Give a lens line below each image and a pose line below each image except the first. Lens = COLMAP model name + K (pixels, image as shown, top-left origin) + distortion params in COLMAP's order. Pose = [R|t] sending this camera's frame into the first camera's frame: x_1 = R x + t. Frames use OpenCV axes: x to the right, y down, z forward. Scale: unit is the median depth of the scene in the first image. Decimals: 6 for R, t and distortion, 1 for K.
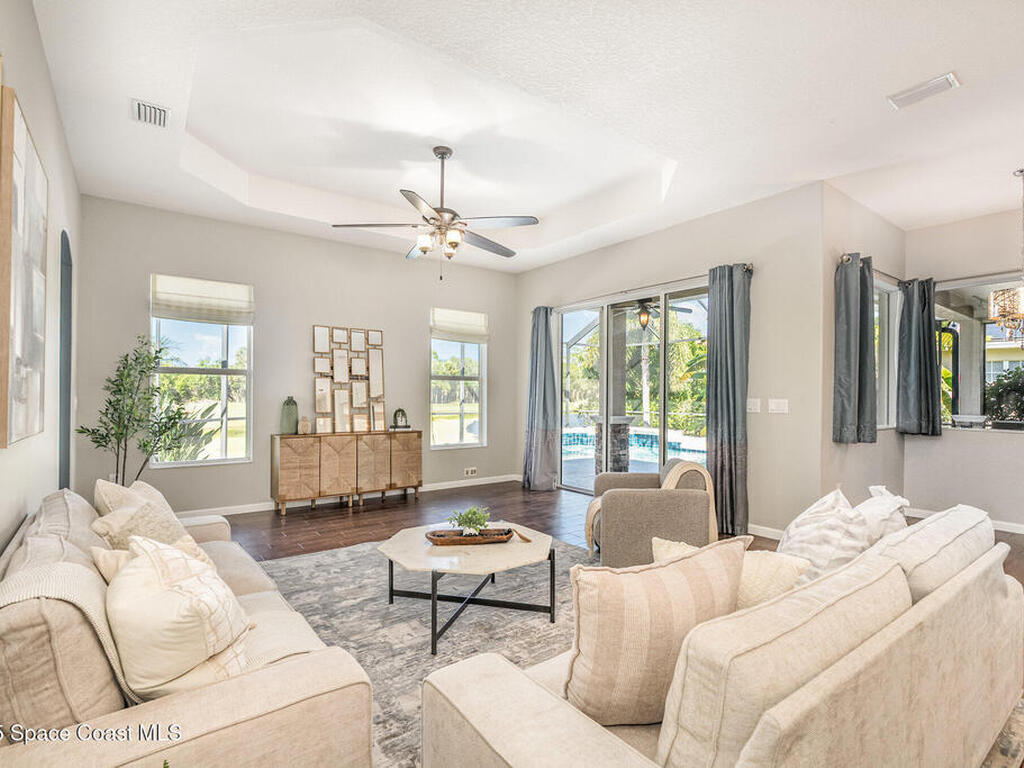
lens RADIAL K [[507.3, 0, 514.6], [0, 507.3, 399.6], [0, 0, 1]] dist [-0.006487, -0.000974]
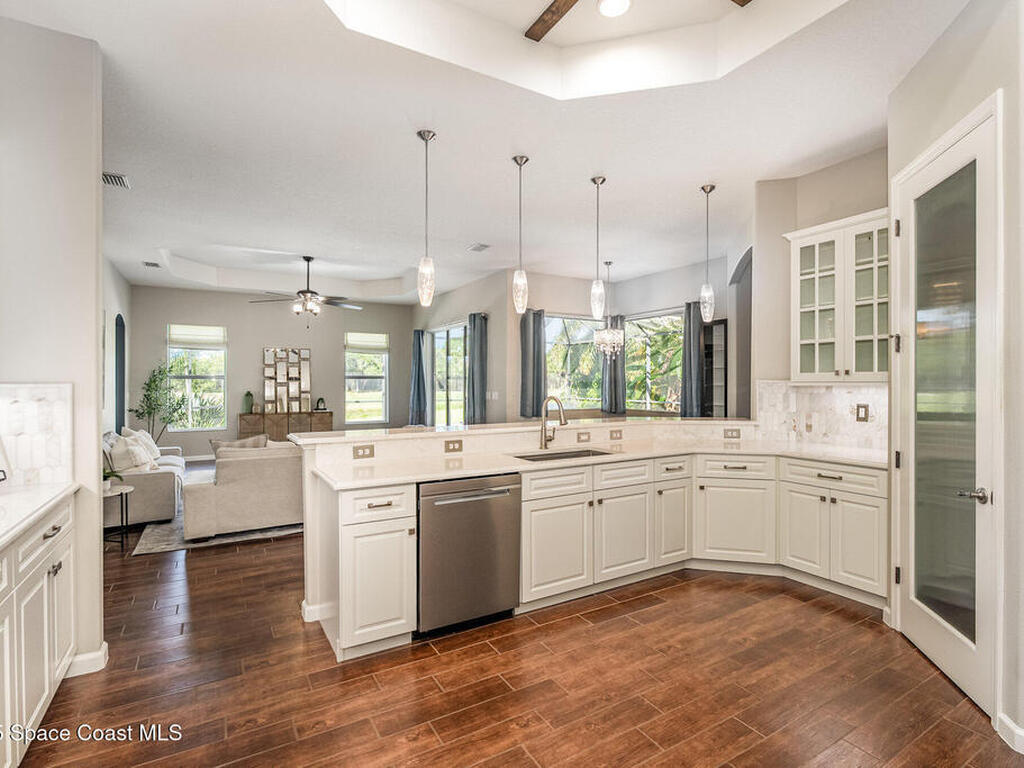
lens RADIAL K [[507.3, 0, 513.8], [0, 507.3, 384.6], [0, 0, 1]] dist [-0.006487, -0.000974]
pose [[0.993140, -0.006298, -0.116760, 0.605971], [0.006048, 0.999979, -0.002492, -0.017203], [0.116773, 0.001769, 0.993157, -0.552699]]
